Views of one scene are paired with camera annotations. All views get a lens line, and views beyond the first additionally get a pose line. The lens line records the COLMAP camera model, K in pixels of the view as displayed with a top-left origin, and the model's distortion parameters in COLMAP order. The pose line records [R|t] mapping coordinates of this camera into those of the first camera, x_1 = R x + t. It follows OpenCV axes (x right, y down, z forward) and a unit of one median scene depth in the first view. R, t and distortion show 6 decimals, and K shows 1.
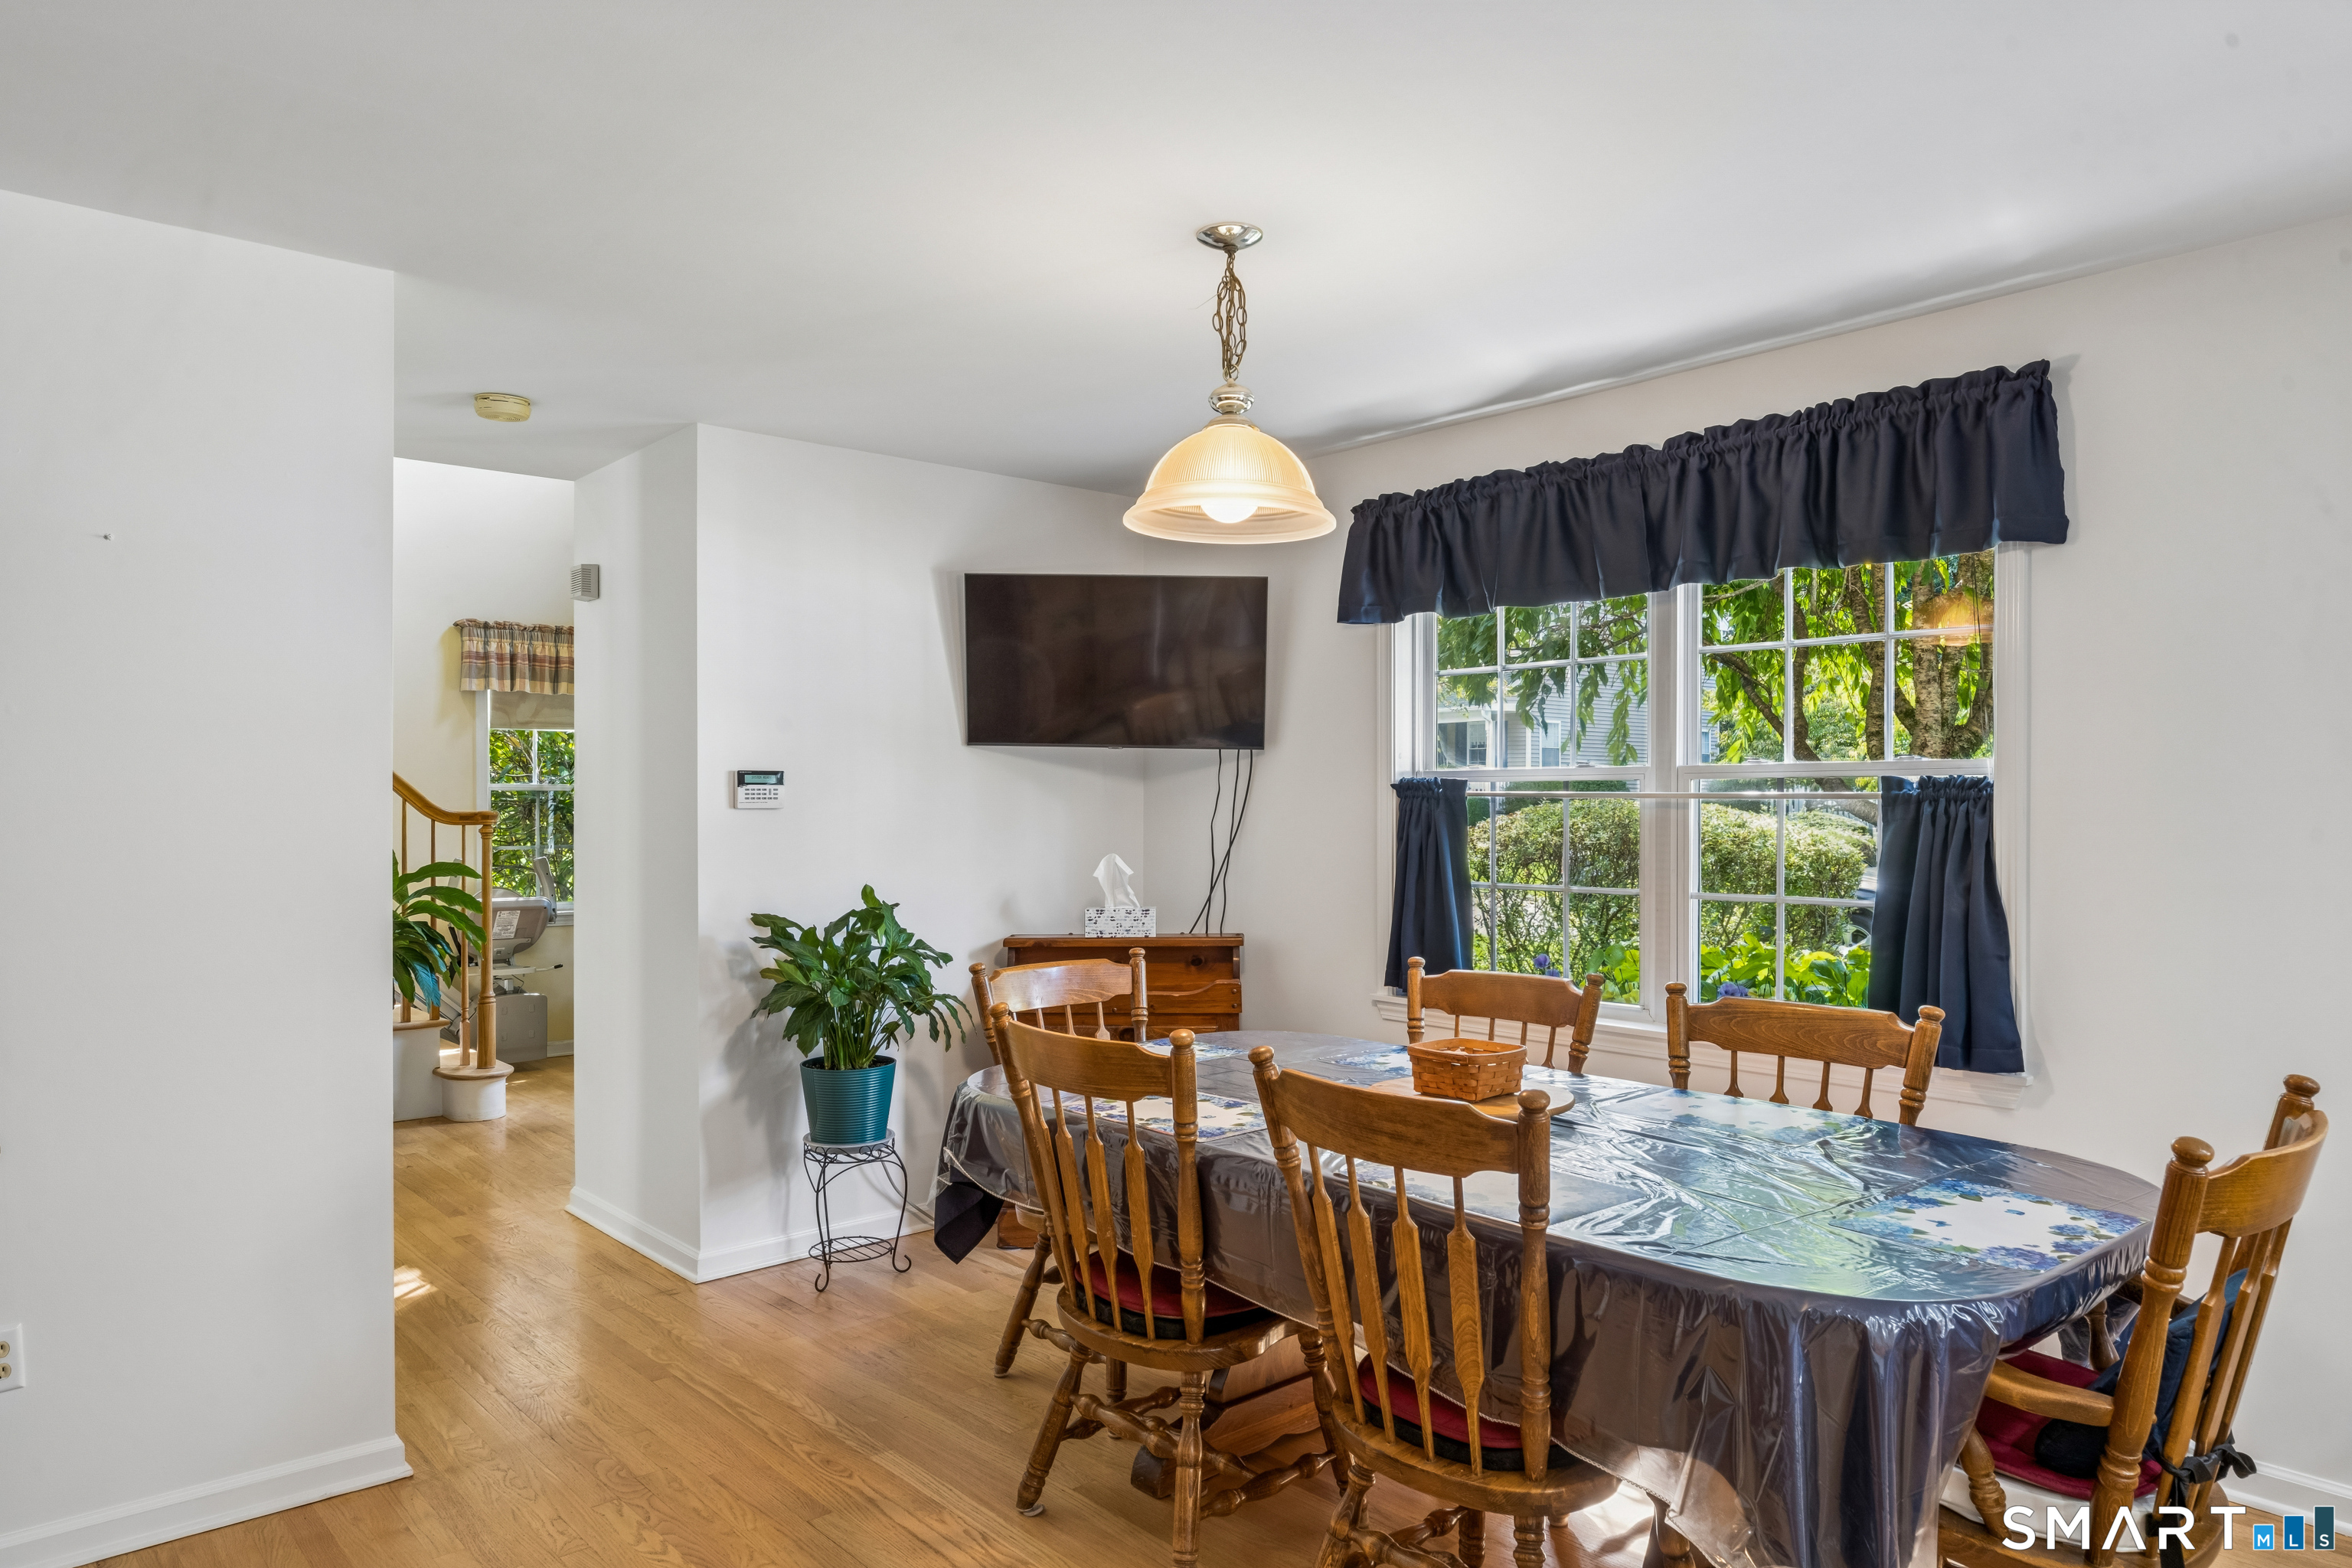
lens RADIAL K [[1480.2, 0, 1175.9], [0, 1480.2, 776.8], [0, 0, 1]] dist [-0.005085, -0.000174]
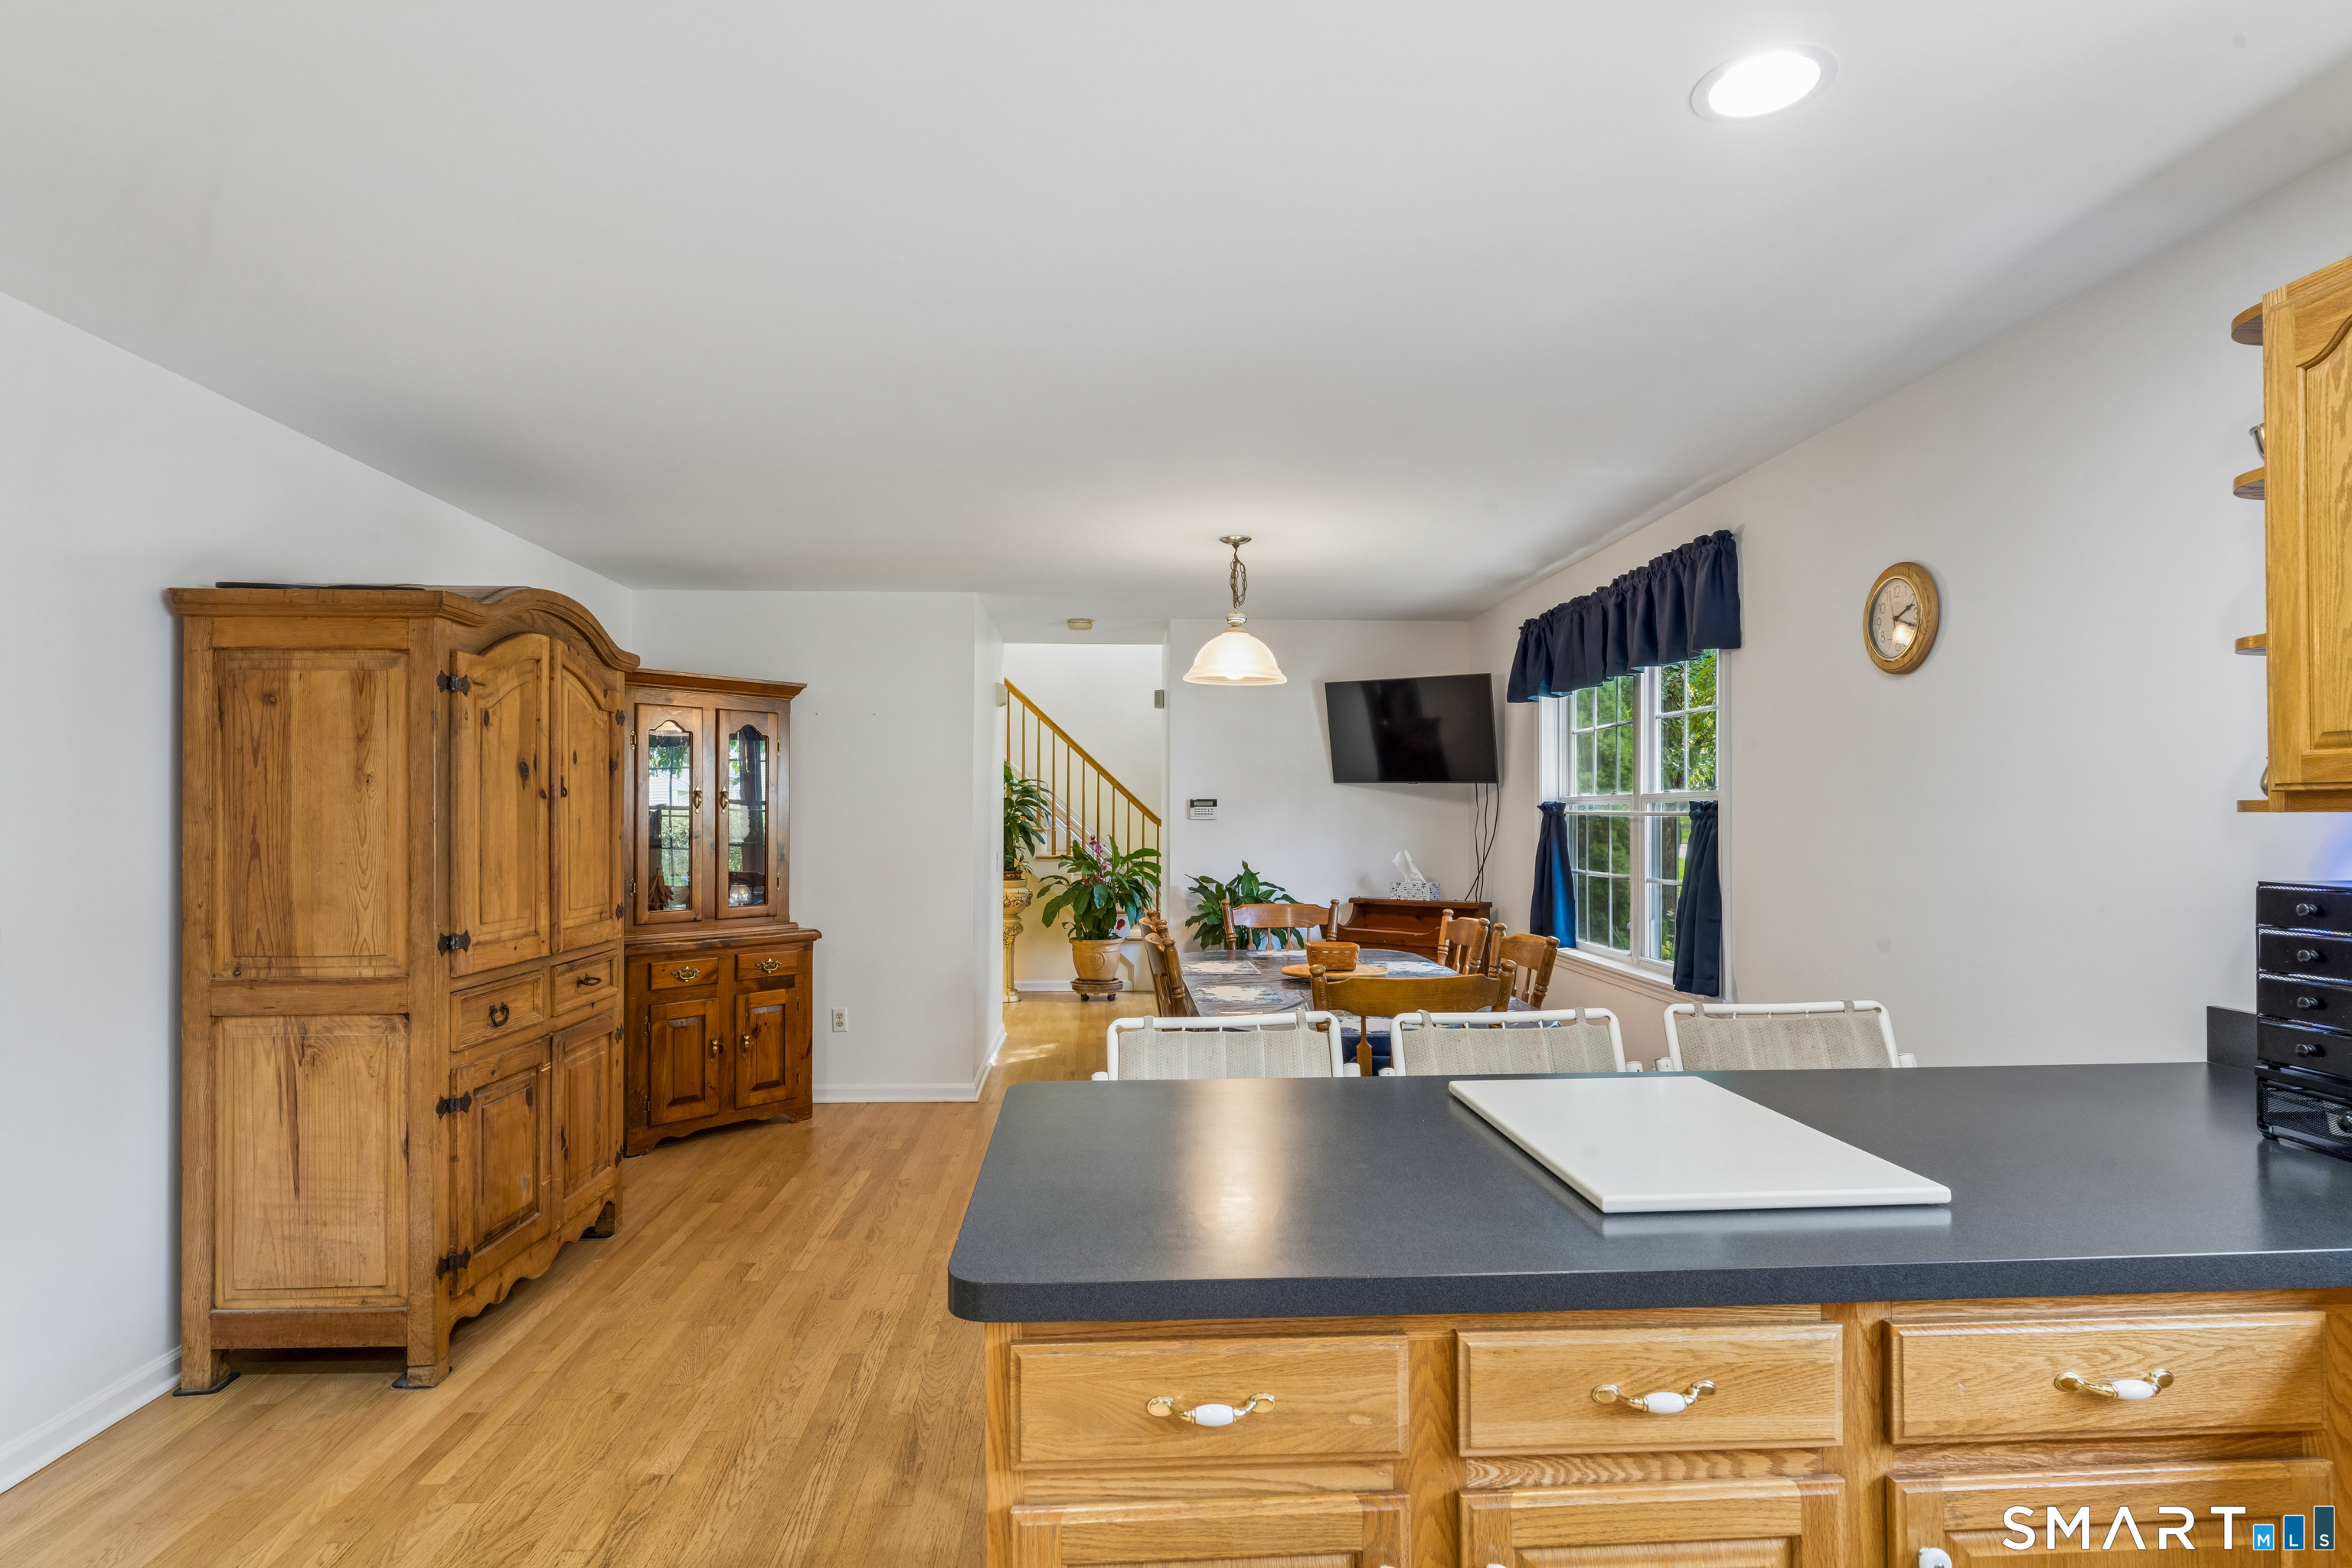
lens RADIAL K [[1251.7, 0, 1174.6], [0, 1251.7, 798.9], [0, 0, 1]] dist [0.001453, 0.000027]
pose [[0.789857, -0.004410, -0.613275, 0.669102], [0.006573, 0.999978, 0.001275, -0.006597], [0.613256, -0.005038, 0.789868, -0.269784]]
